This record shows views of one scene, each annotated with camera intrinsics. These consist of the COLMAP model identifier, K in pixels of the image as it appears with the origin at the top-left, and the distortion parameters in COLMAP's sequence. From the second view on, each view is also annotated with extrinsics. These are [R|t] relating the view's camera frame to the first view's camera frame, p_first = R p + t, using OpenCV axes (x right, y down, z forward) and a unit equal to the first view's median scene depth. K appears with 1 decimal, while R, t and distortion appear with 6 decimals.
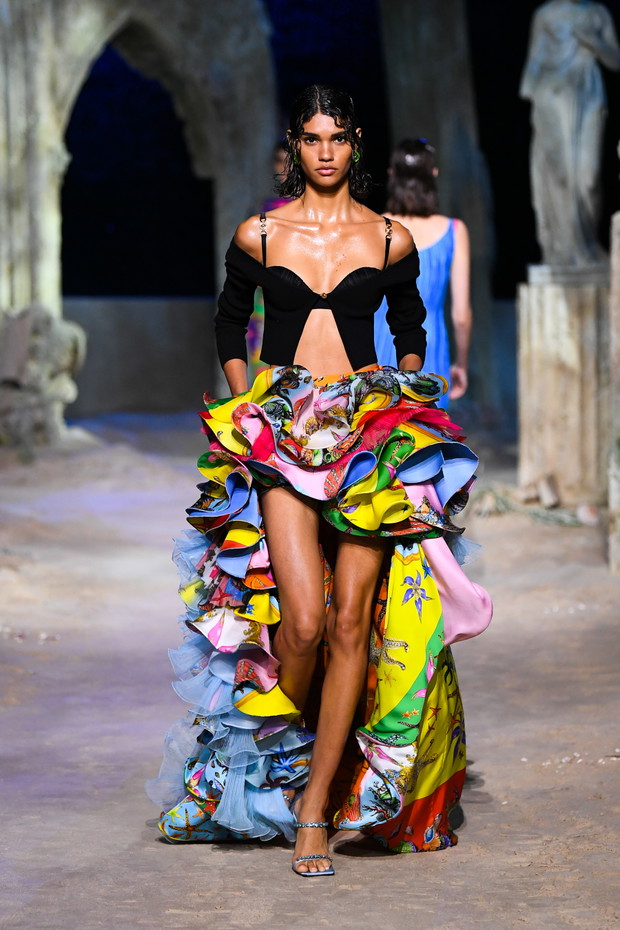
lens RADIAL K [[3235.5, 0, 310.0], [0, 3235.5, 465.0], [0, 0, 1]] dist [0.098888, -0.292380]
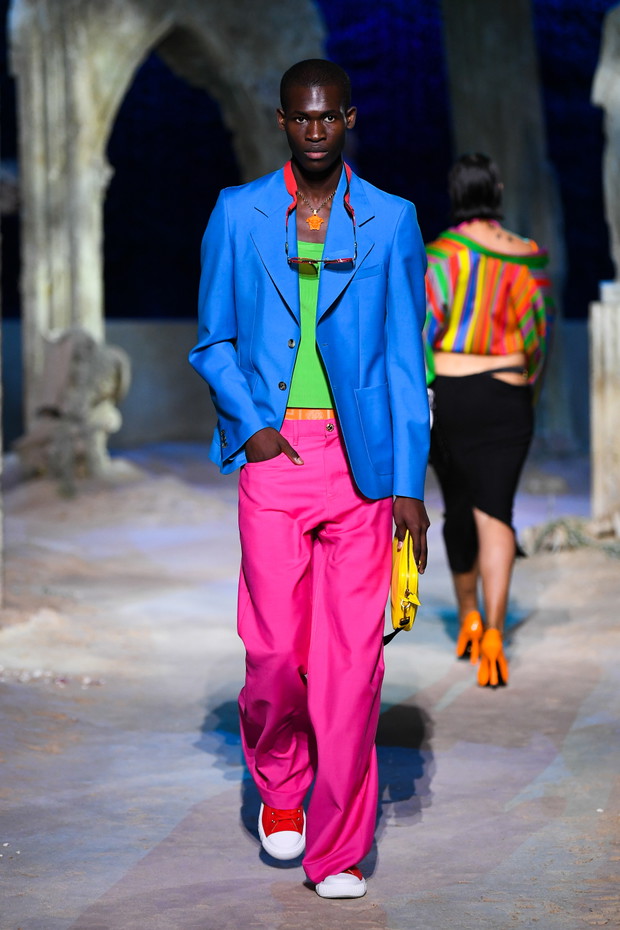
lens RADIAL K [[3840.8, 0, 308.2], [0, 3840.8, 514.7], [0, 0, 1]] dist [-0.014952, -0.710830]
pose [[0.999853, -0.004633, -0.016498, 0.000591], [0.004862, 0.999892, 0.013884, -0.010550], [0.016432, -0.013962, 0.999767, -0.113343]]
